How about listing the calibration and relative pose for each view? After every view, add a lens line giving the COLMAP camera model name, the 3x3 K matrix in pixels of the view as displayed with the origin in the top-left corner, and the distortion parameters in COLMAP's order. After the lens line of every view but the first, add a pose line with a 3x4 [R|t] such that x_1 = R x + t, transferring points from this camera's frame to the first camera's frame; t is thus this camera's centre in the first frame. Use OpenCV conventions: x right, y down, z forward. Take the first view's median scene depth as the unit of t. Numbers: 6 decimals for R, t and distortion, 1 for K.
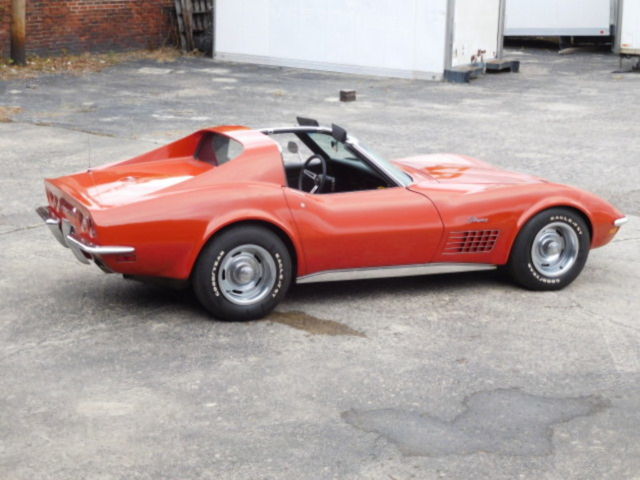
lens RADIAL K [[1463.7, 0, 319.4], [0, 1463.7, 233.5], [0, 0, 1]] dist [0.162361, 0.000000]
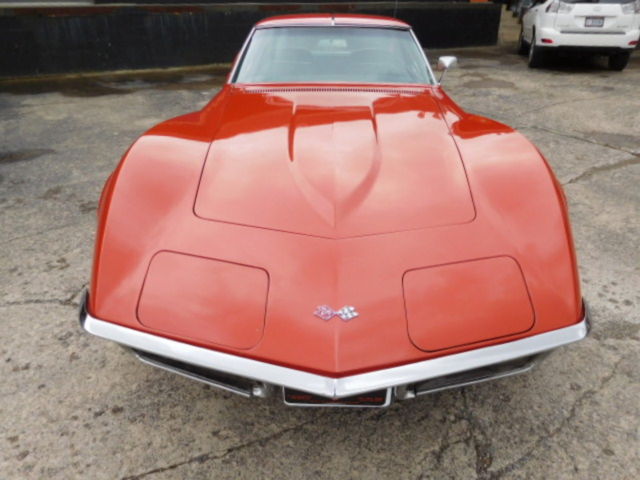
lens RADIAL K [[475.3, 0, 321.8], [0, 475.3, 238.9], [0, 0, 1]] dist [-0.013671, 0.000582]
pose [[-0.449942, 0.371522, -0.812110, 0.285439], [-0.201803, 0.843541, 0.497708, -0.104776], [0.869958, 0.387826, -0.304570, 1.142588]]
